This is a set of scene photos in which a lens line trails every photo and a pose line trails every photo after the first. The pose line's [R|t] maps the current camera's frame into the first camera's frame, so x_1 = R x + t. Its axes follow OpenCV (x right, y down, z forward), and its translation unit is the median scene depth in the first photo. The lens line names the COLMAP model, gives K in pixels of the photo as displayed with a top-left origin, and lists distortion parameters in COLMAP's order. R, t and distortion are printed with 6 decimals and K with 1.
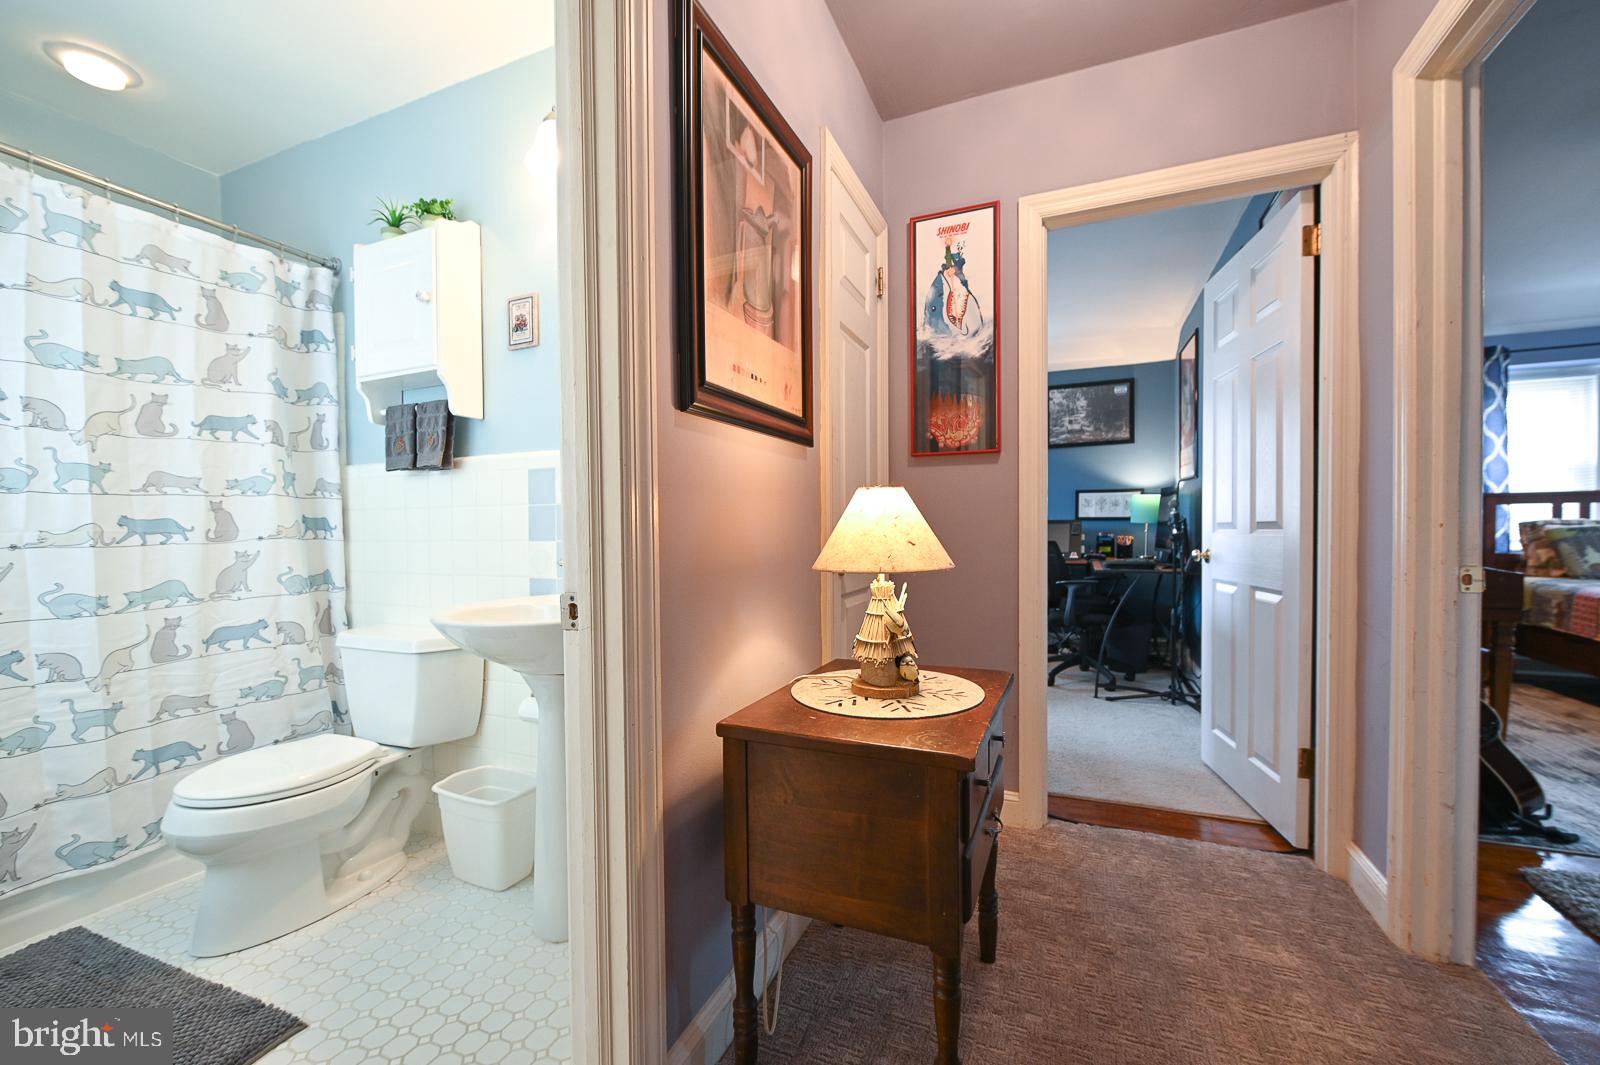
lens RADIAL K [[647.4, 0, 801.7], [0, 647.4, 542.7], [0, 0, 1]] dist [-0.002264, 0.000199]
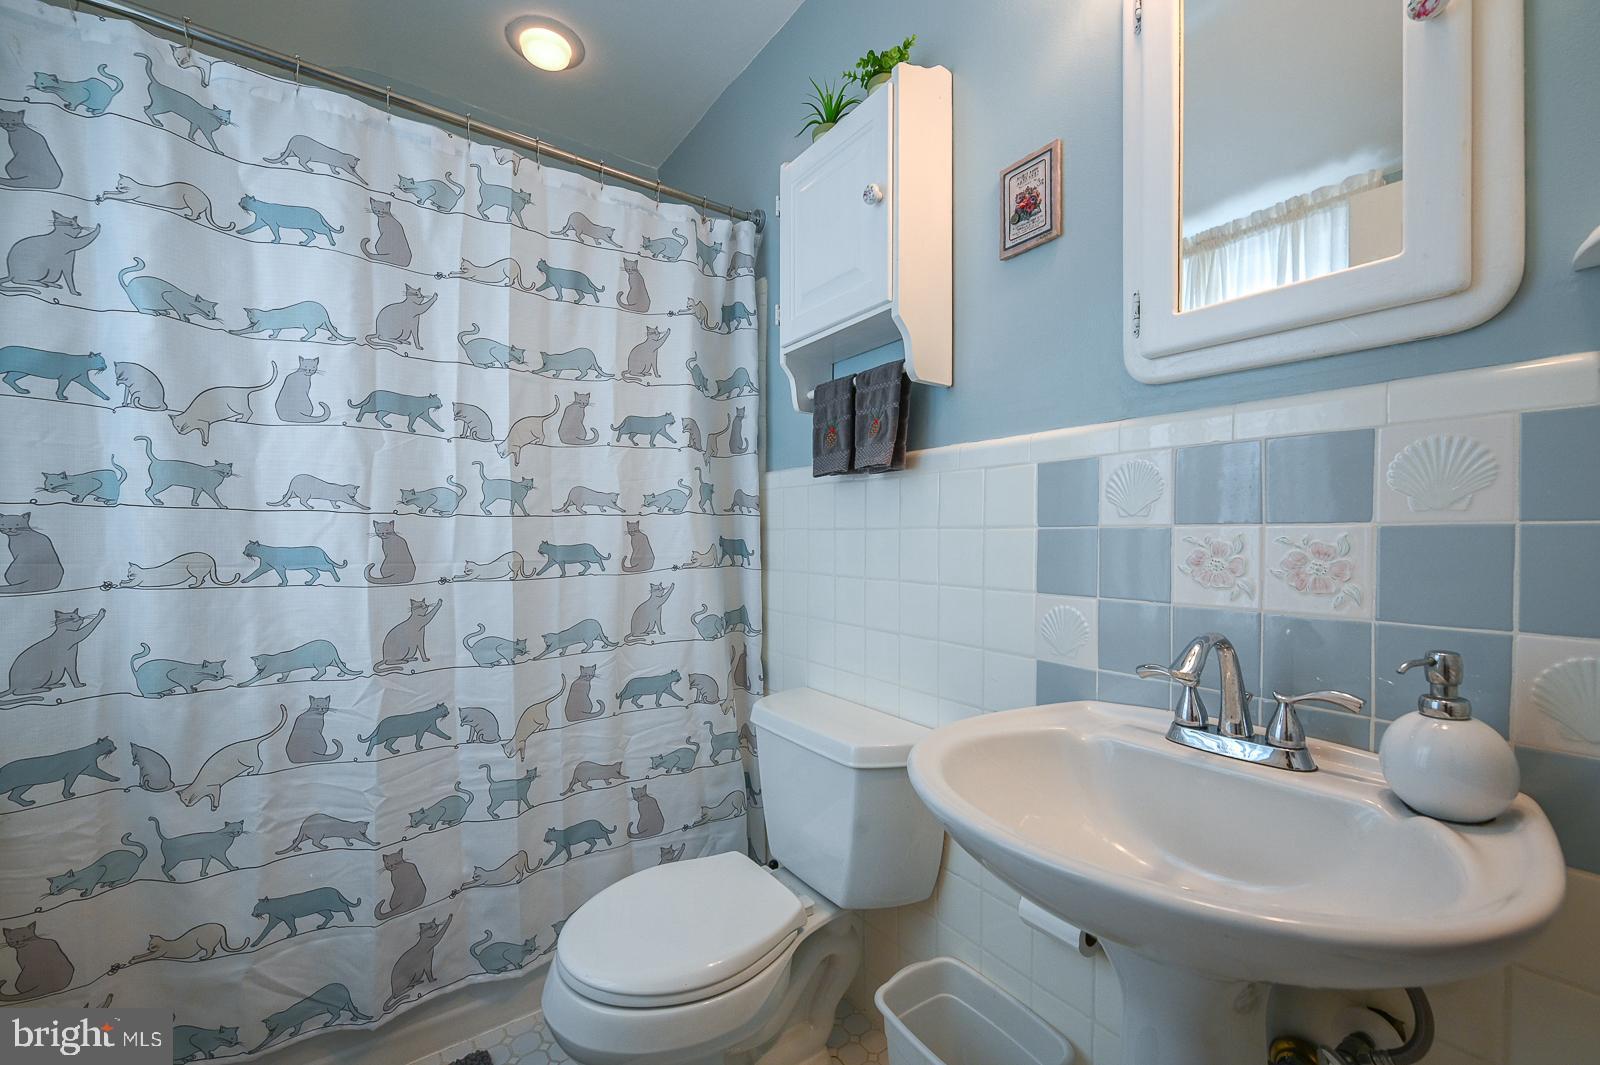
lens RADIAL K [[647.4, 0, 801.7], [0, 647.4, 542.7], [0, 0, 1]] dist [-0.002264, 0.000199]
pose [[0.851837, 0.015452, -0.523579, -0.306151], [-0.018410, 0.999830, -0.000446, -0.041973], [0.523483, 0.010019, 0.851977, 0.426486]]
